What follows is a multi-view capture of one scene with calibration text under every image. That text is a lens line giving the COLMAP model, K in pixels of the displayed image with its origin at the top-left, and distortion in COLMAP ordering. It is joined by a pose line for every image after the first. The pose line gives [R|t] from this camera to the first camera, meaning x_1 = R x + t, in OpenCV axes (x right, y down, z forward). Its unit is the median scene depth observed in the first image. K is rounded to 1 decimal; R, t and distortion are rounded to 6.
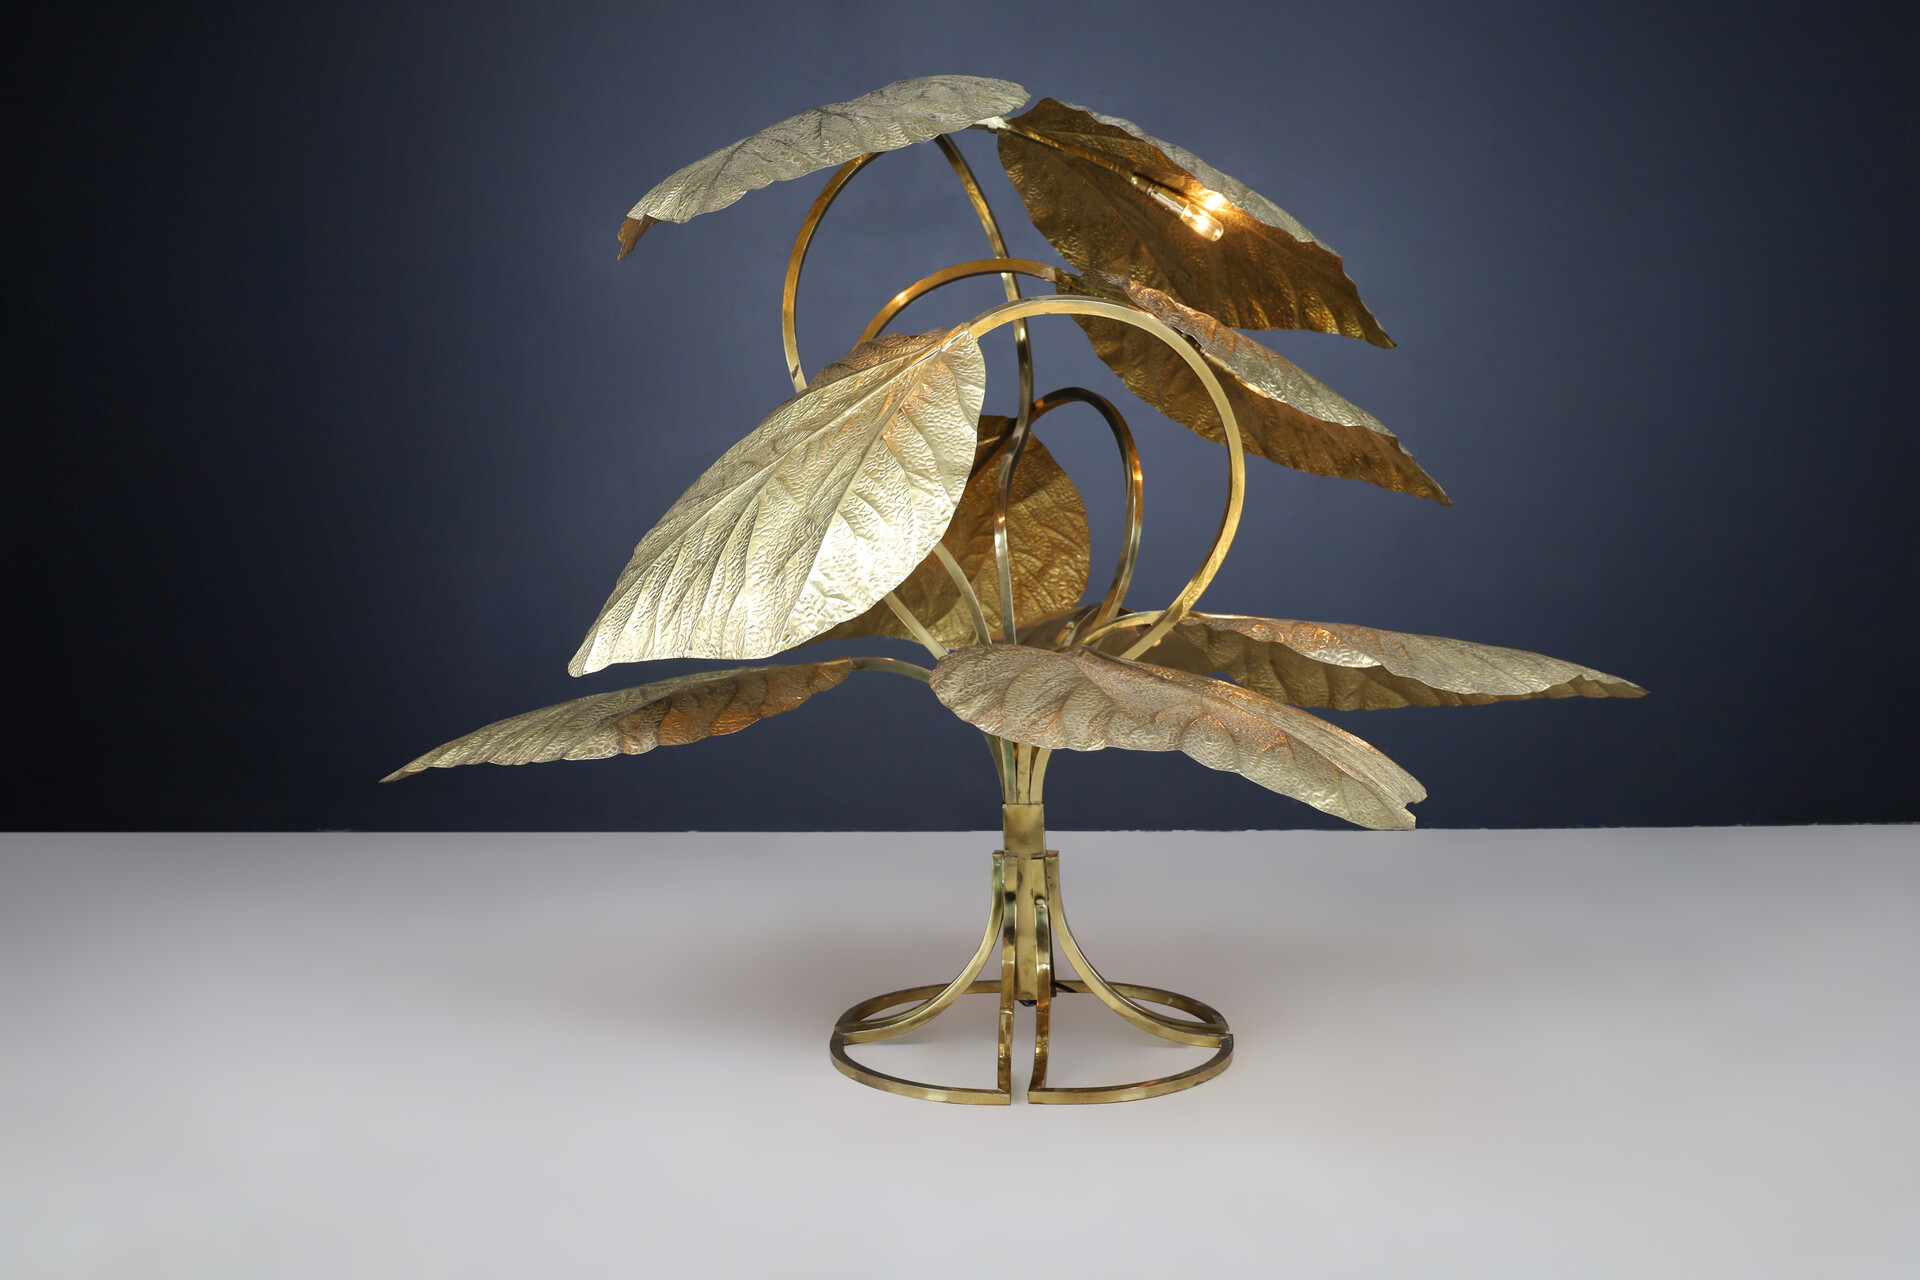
lens RADIAL K [[1551.0, 0, 960.0], [0, 1551.0, 640.0], [0, 0, 1]] dist [0.078894, -0.000689]
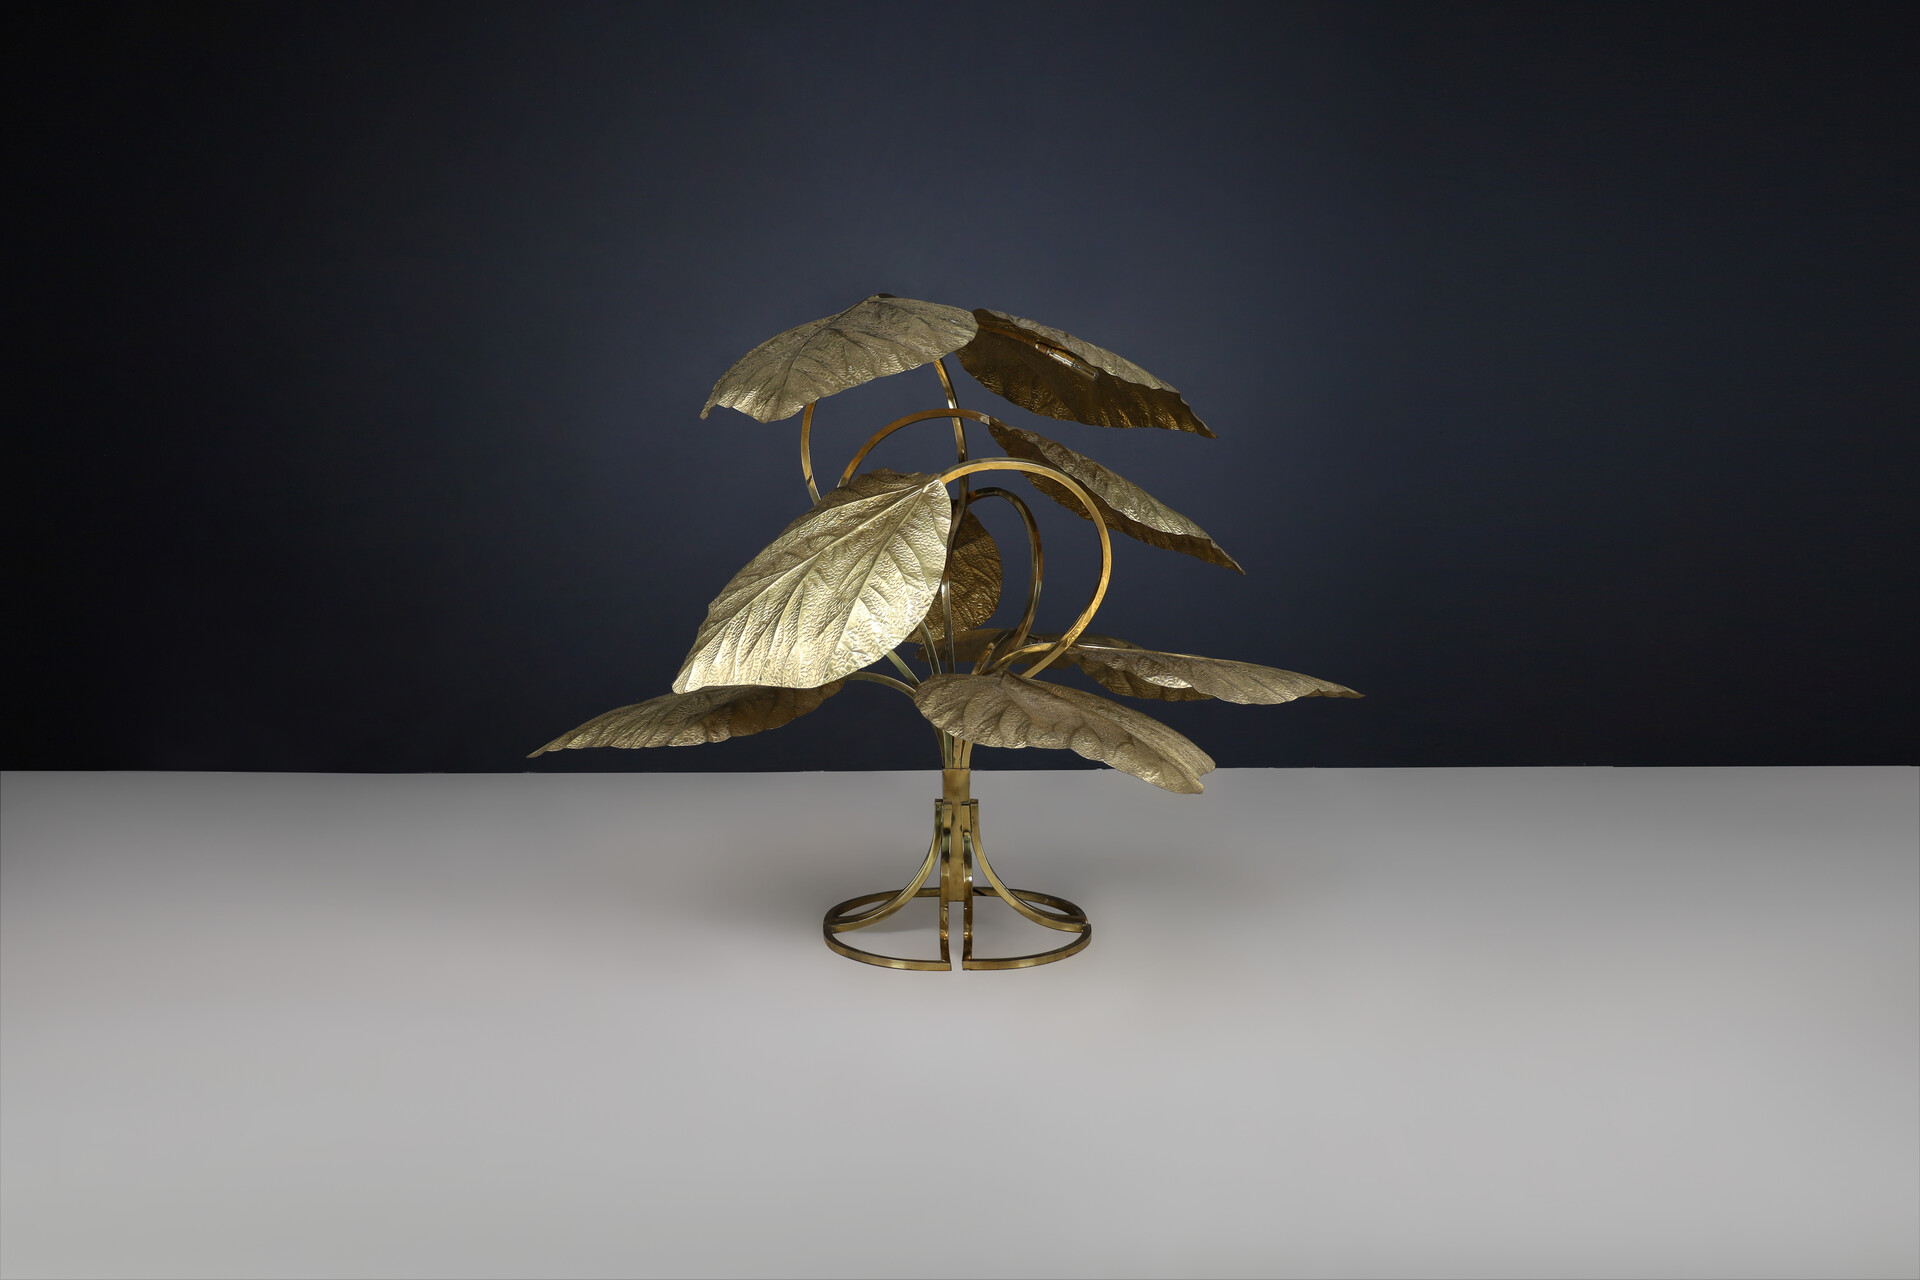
lens RADIAL K [[1641.2, 0, 999.7], [0, 1641.2, 649.3], [0, 0, 1]] dist [-0.004852, 0.000029]
pose [[0.993996, 0.003375, 0.109364, -0.109620], [-0.010286, 0.997980, 0.062687, -0.125374], [-0.108931, -0.063435, 0.992023, -0.639997]]
